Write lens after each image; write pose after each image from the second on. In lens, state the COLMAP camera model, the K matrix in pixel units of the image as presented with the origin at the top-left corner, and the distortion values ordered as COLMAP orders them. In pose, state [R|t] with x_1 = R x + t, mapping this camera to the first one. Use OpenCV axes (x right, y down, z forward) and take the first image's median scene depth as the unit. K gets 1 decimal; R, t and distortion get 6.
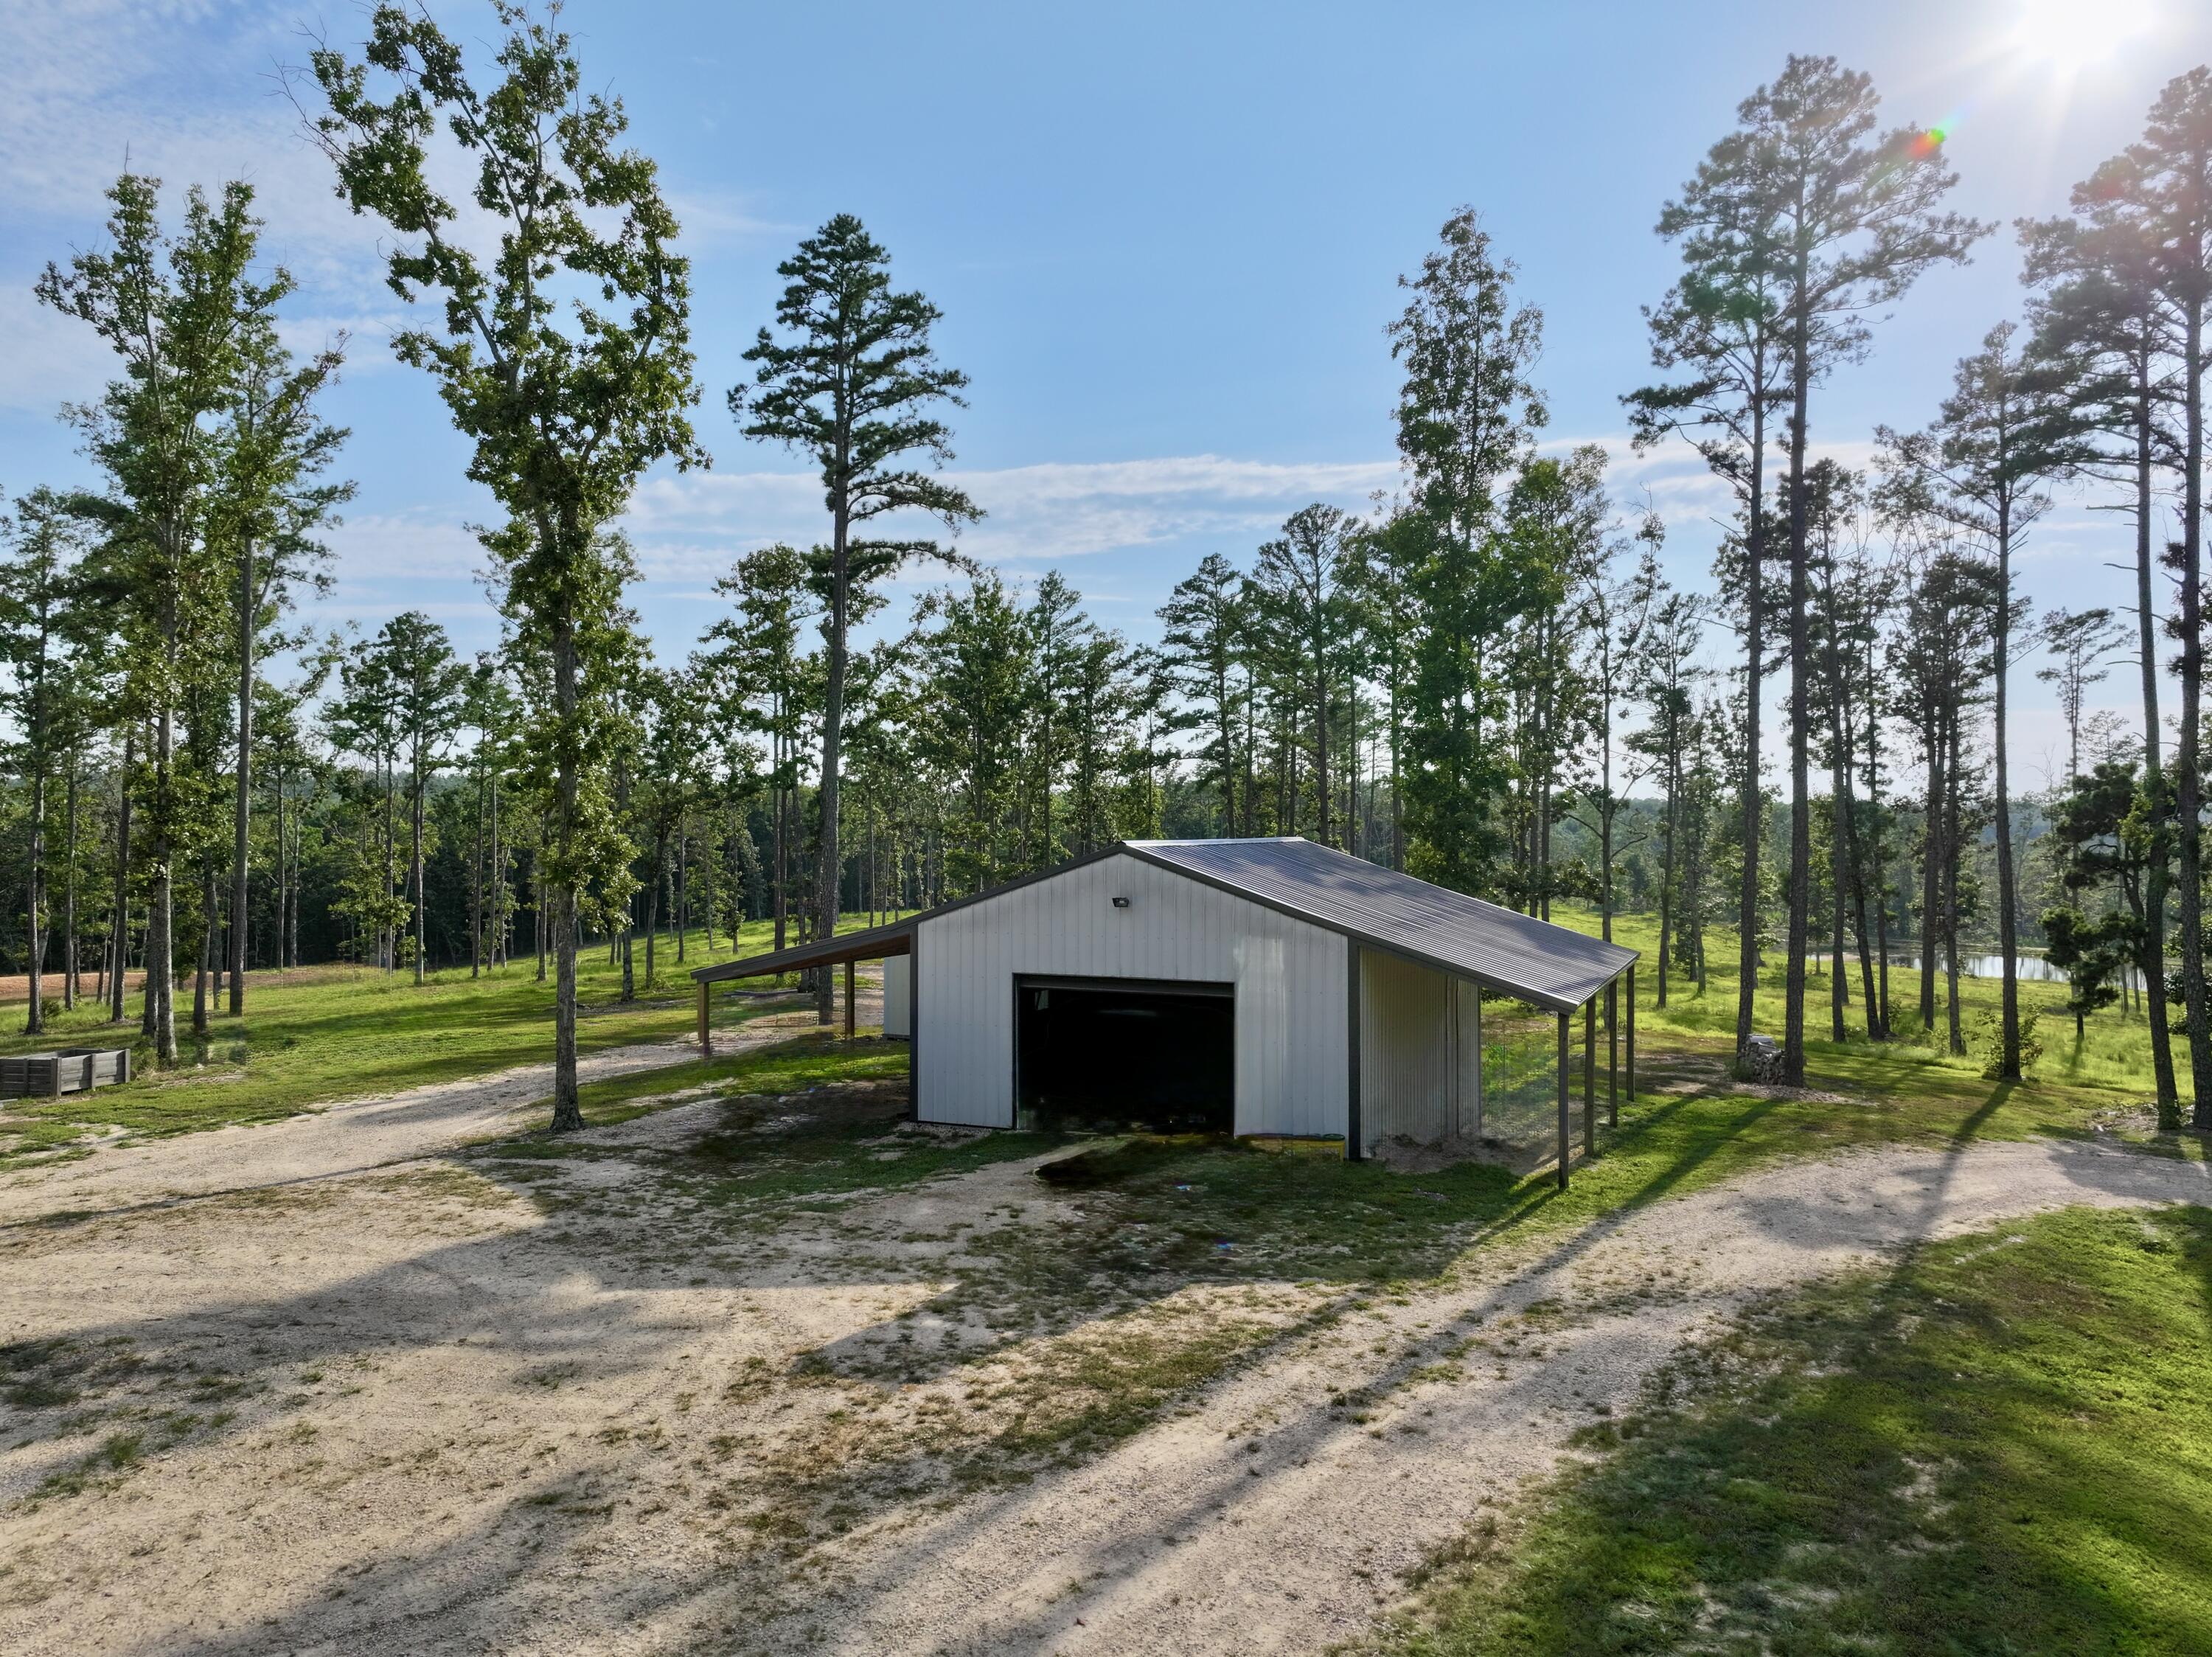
lens RADIAL K [[1560.8, 0, 1102.0], [0, 1560.8, 818.7], [0, 0, 1]] dist [0.006299, 0.023058]
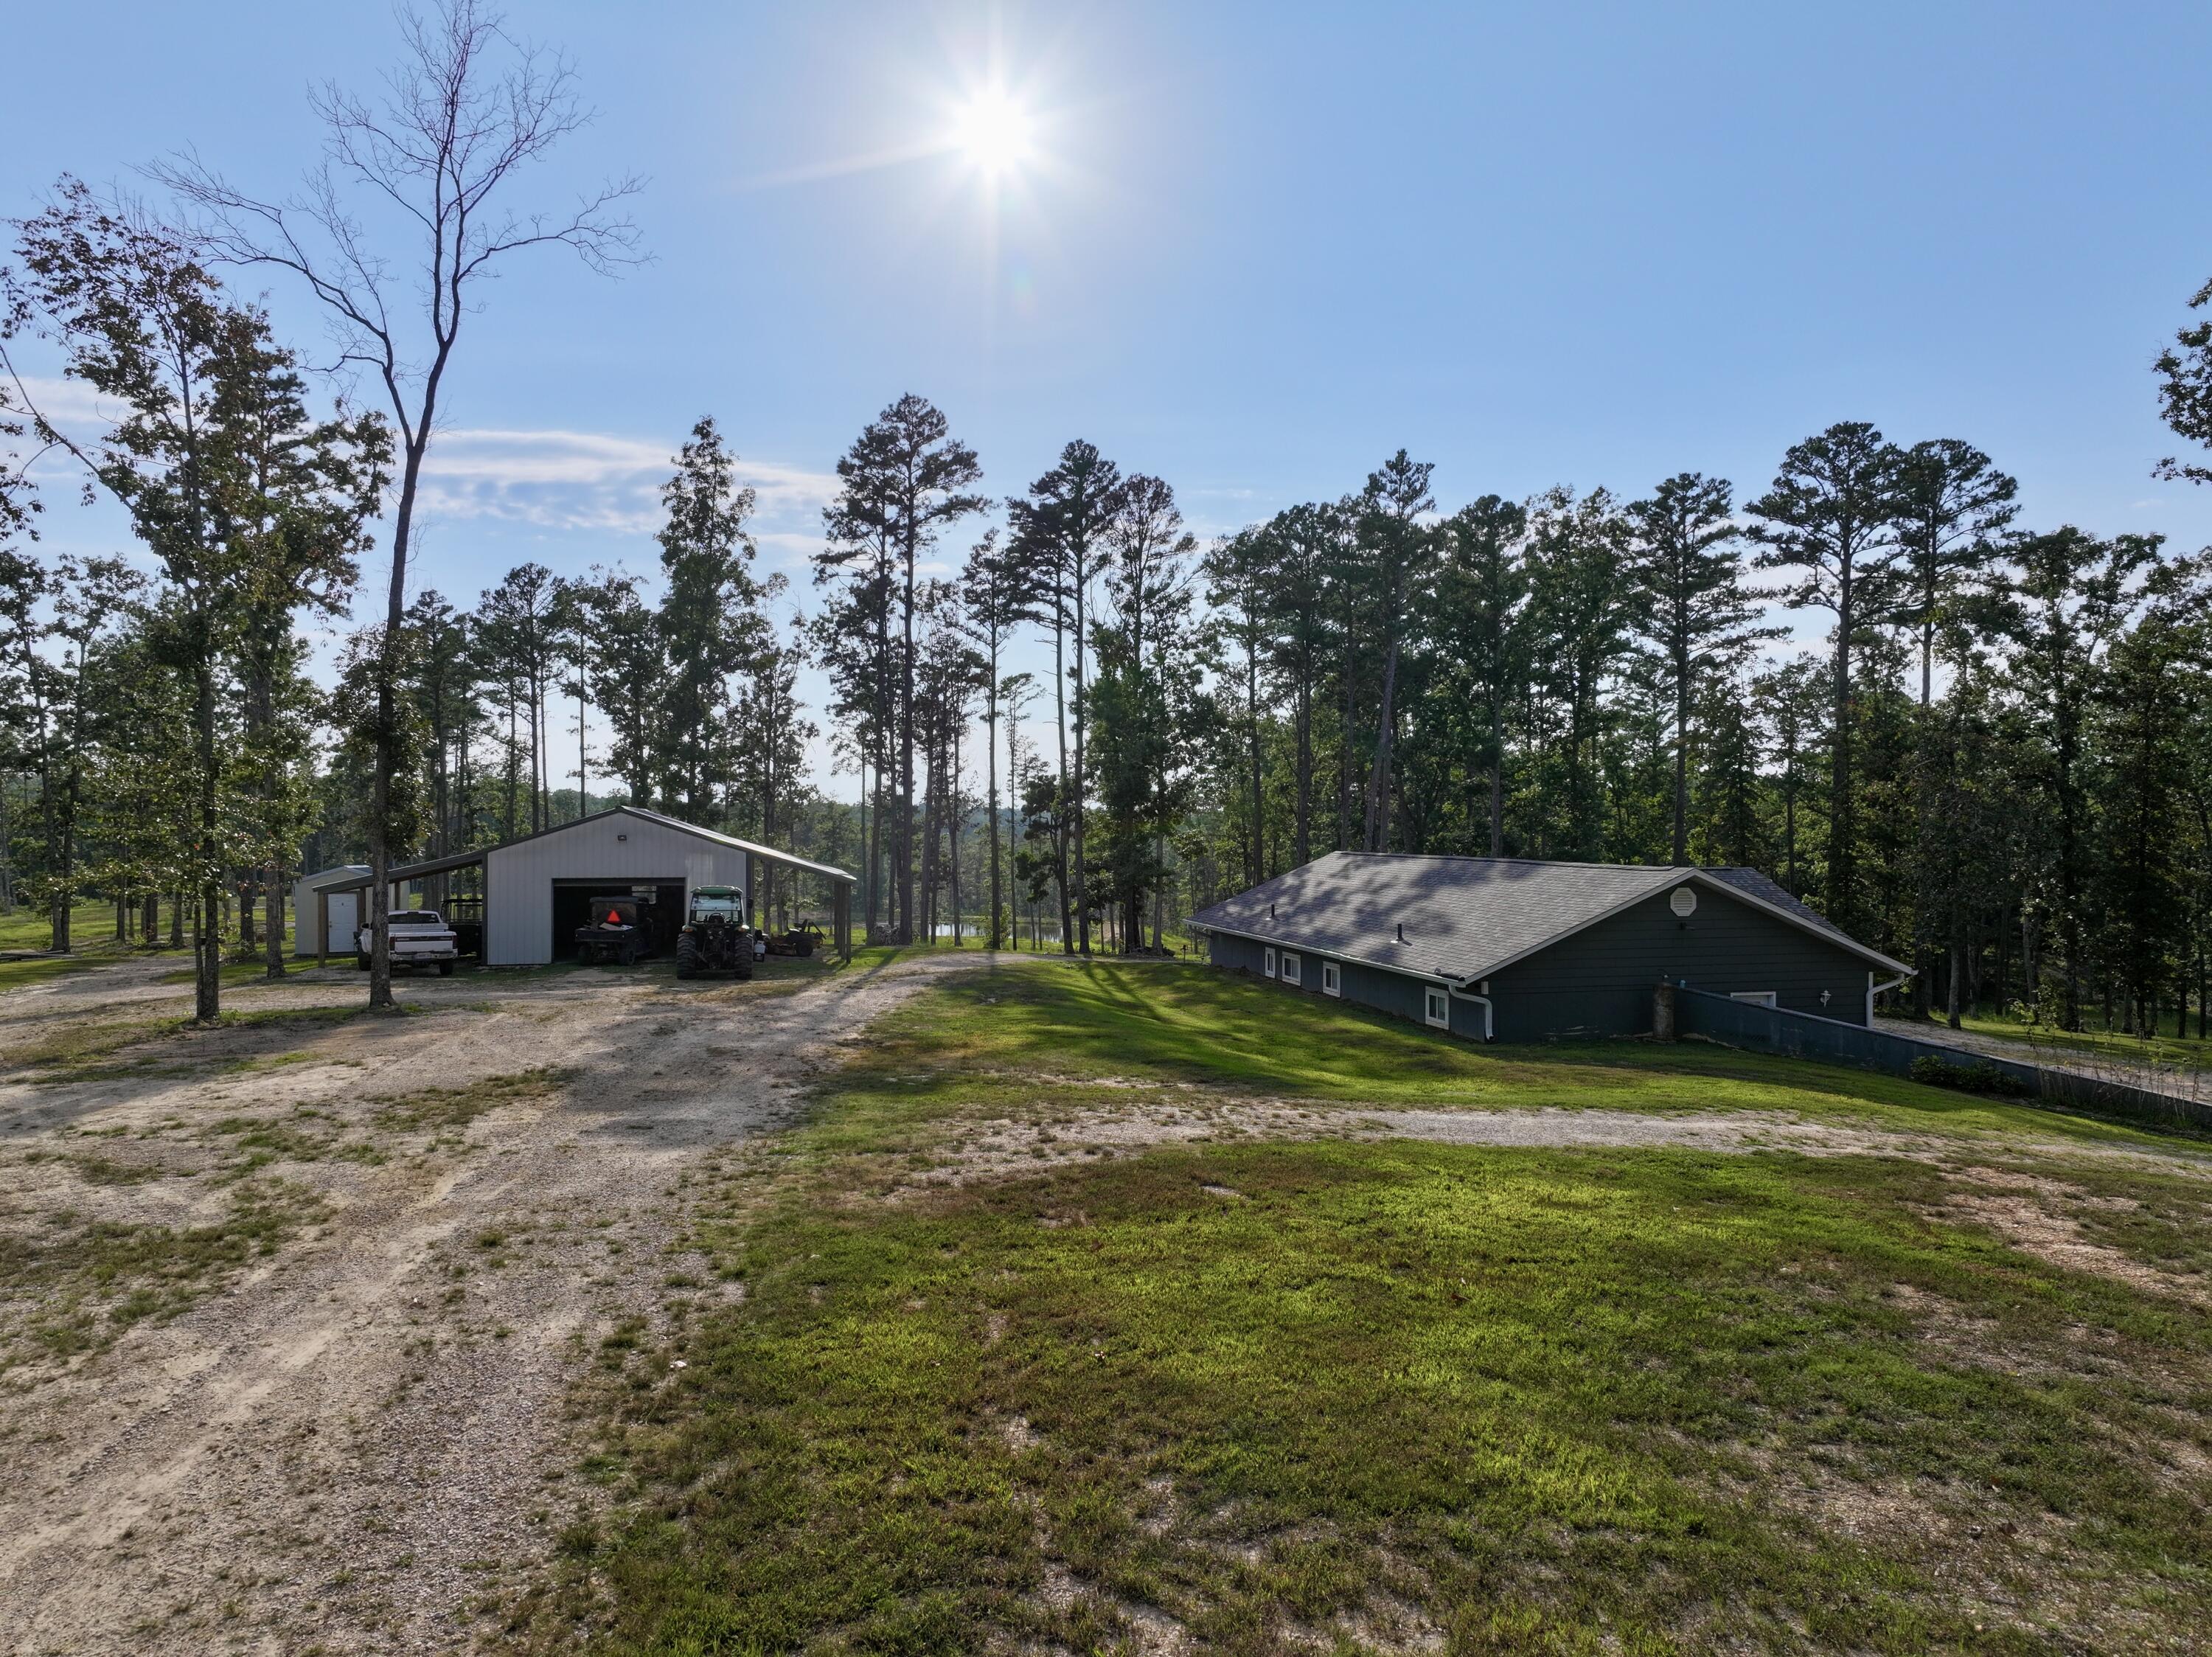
lens RADIAL K [[1560.8, 0, 1102.0], [0, 1560.8, 818.7], [0, 0, 1]] dist [0.006299, 0.023058]
pose [[0.811017, 0.004614, 0.585004, -0.375026], [-0.003788, 0.999989, -0.002635, 0.020115], [-0.585010, -0.000079, 0.811026, -0.528693]]
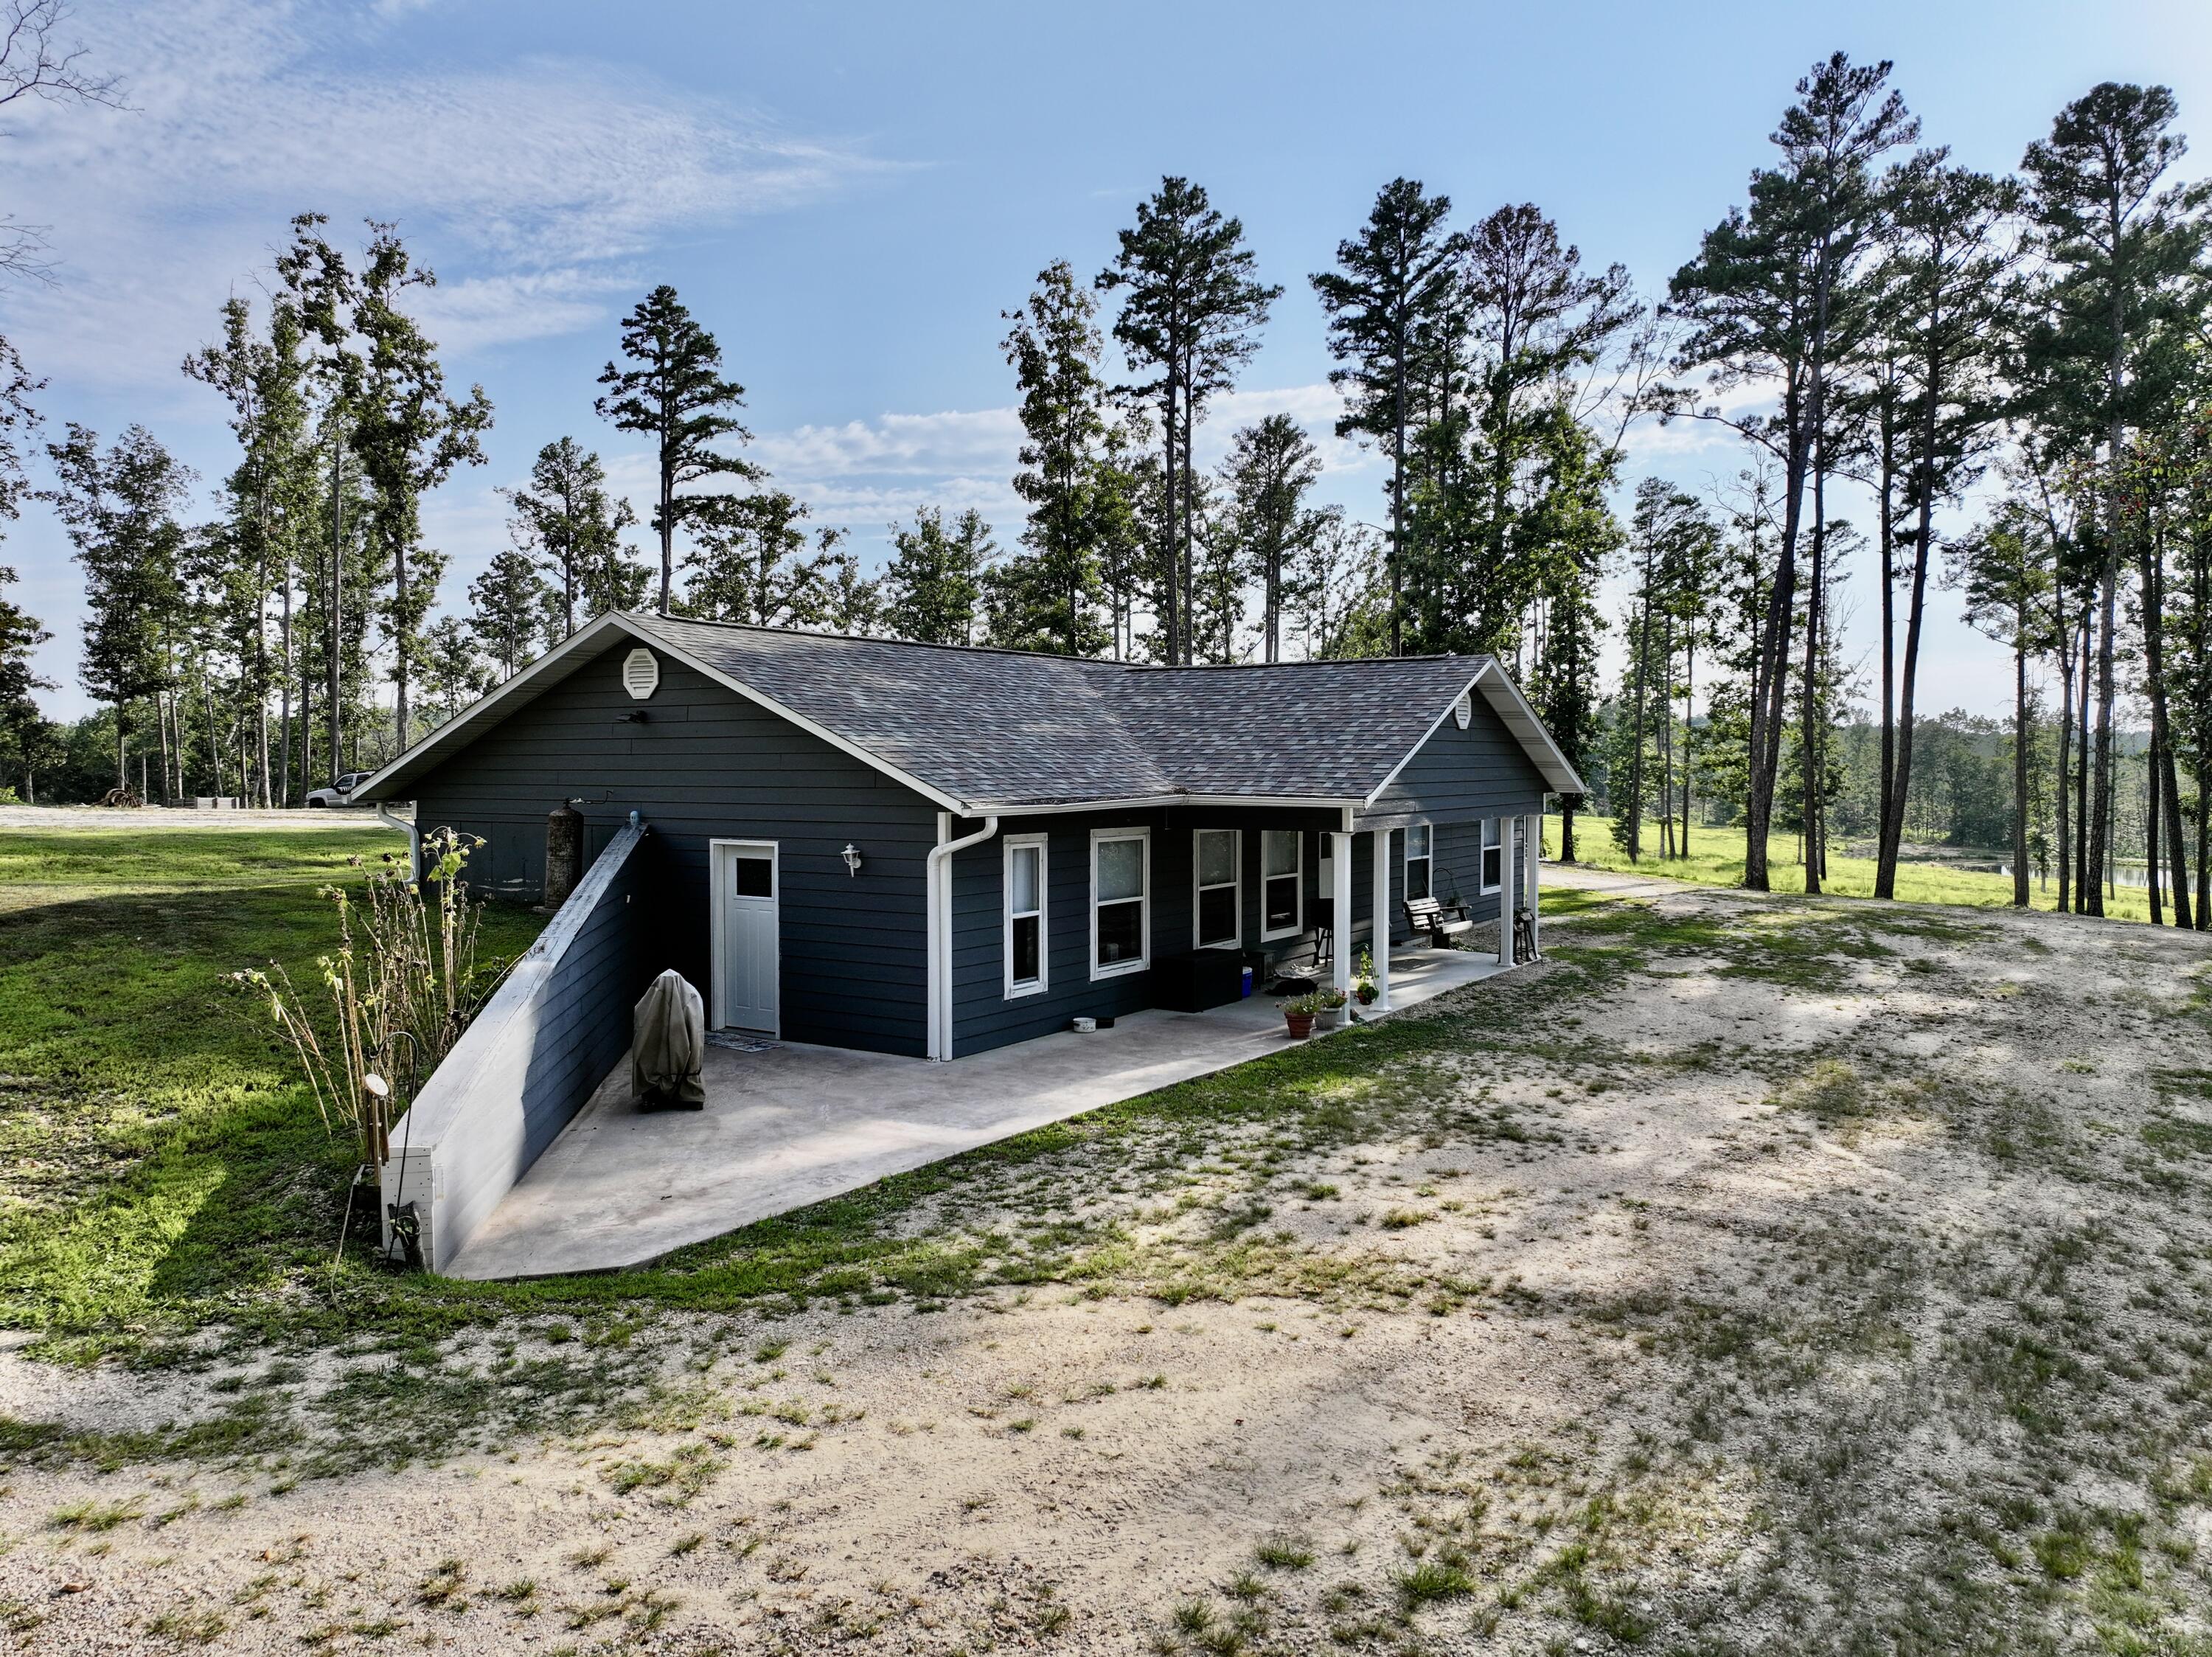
lens RADIAL K [[1581.5, 0, 1106.0], [0, 1581.5, 821.2], [0, 0, 1]] dist [0.007055, 0.002612]
pose [[0.987755, 0.006810, -0.155865, 0.530814], [-0.000516, 0.999184, 0.040383, 0.085063], [0.156013, -0.039808, 0.986952, -0.521042]]
